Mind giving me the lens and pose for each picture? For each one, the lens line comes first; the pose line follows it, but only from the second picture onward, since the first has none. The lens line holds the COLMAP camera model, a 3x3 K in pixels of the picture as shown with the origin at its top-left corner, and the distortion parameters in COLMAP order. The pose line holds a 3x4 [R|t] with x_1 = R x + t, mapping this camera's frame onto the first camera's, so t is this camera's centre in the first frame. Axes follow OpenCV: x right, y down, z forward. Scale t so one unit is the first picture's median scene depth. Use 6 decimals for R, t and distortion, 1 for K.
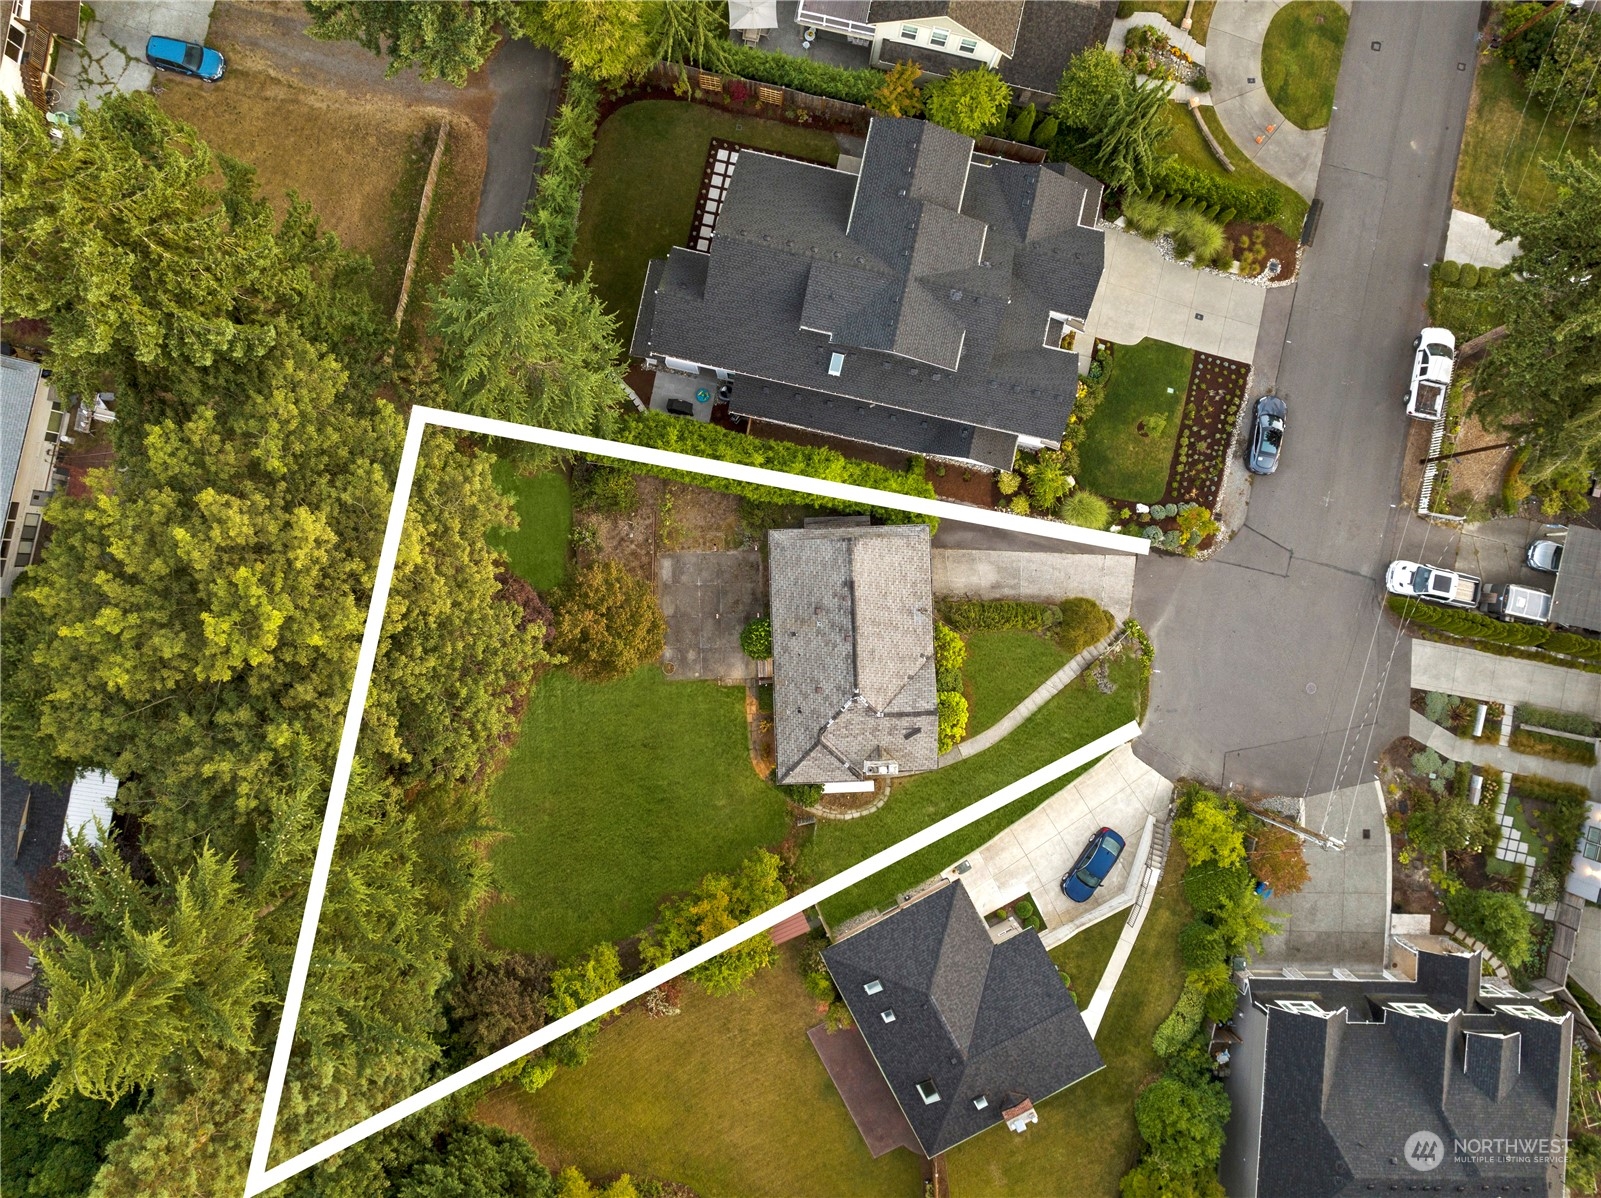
lens RADIAL K [[1140.7, 0, 800.5], [0, 1140.7, 599.0], [0, 0, 1]] dist [-0.042801, -0.003113]
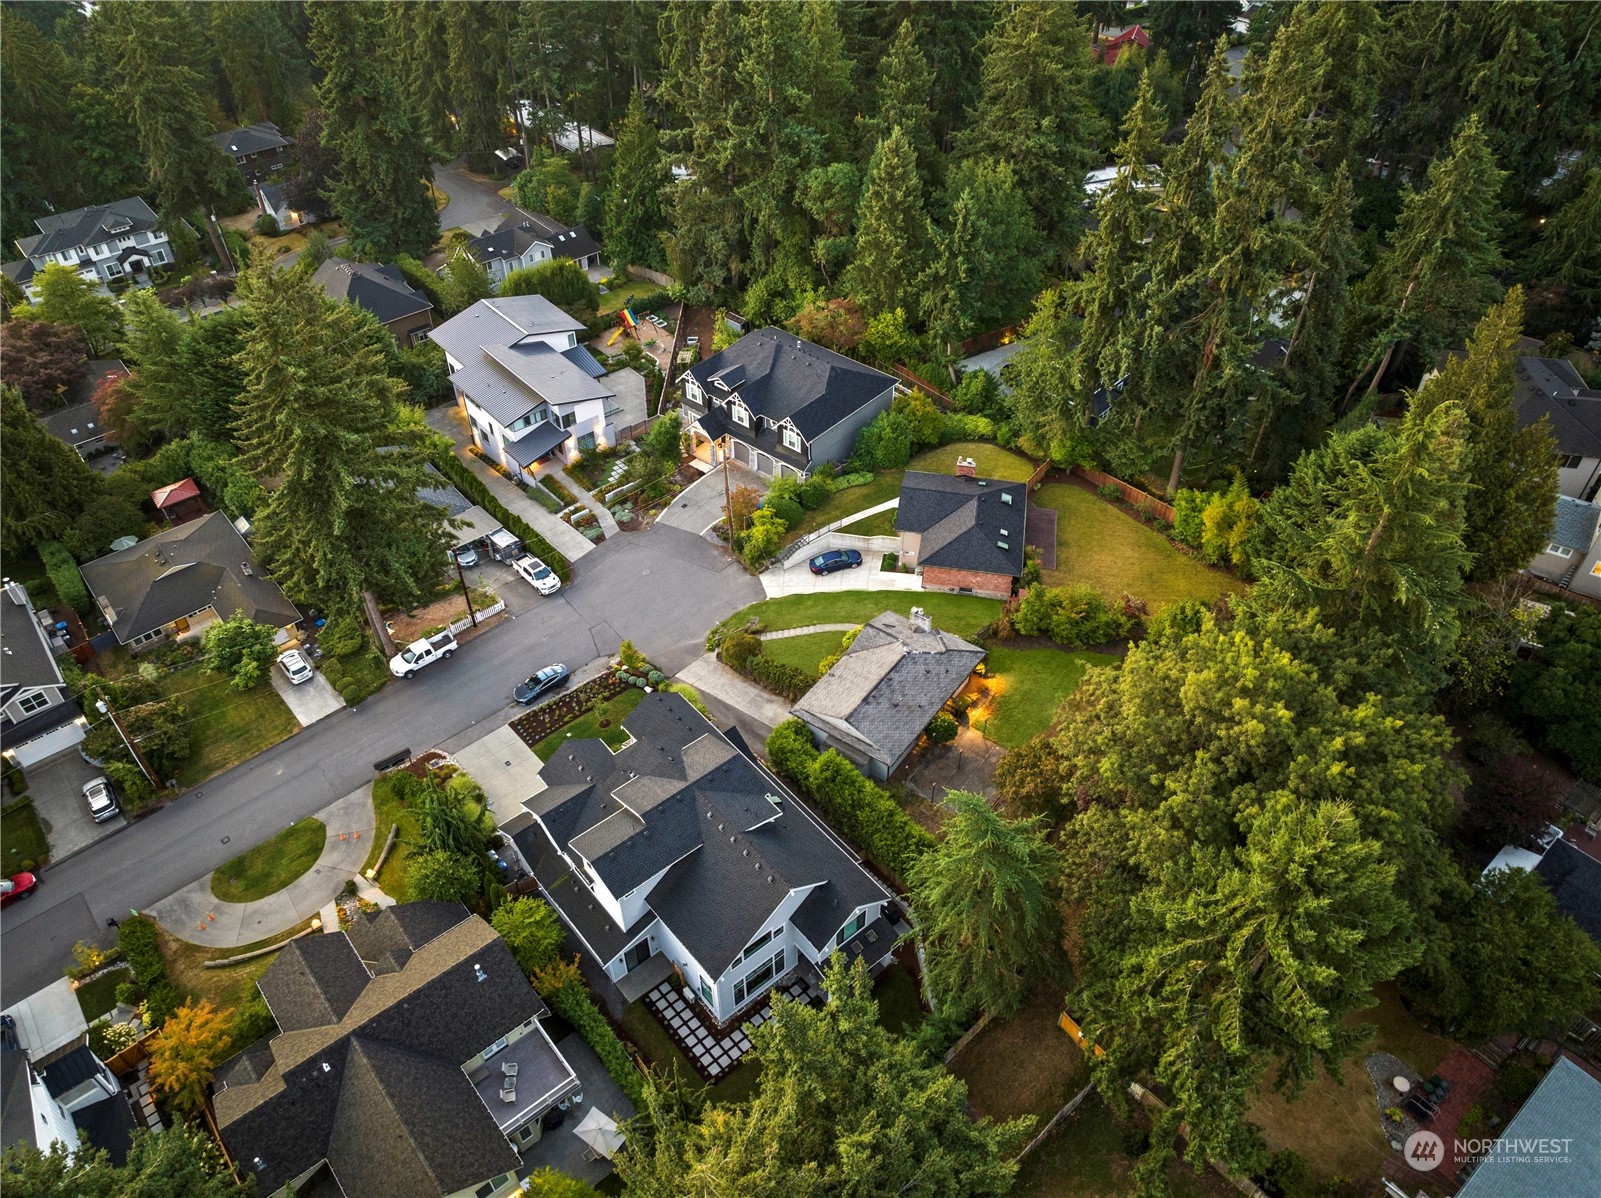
lens RADIAL K [[1140.7, 0, 800.5], [0, 1140.7, 599.0], [0, 0, 1]] dist [-0.042801, -0.003113]
pose [[-0.789845, -0.424040, 0.443097, -0.414886], [0.613266, -0.537689, 0.578615, -0.727562], [-0.007107, 0.728752, 0.684740, -0.005413]]
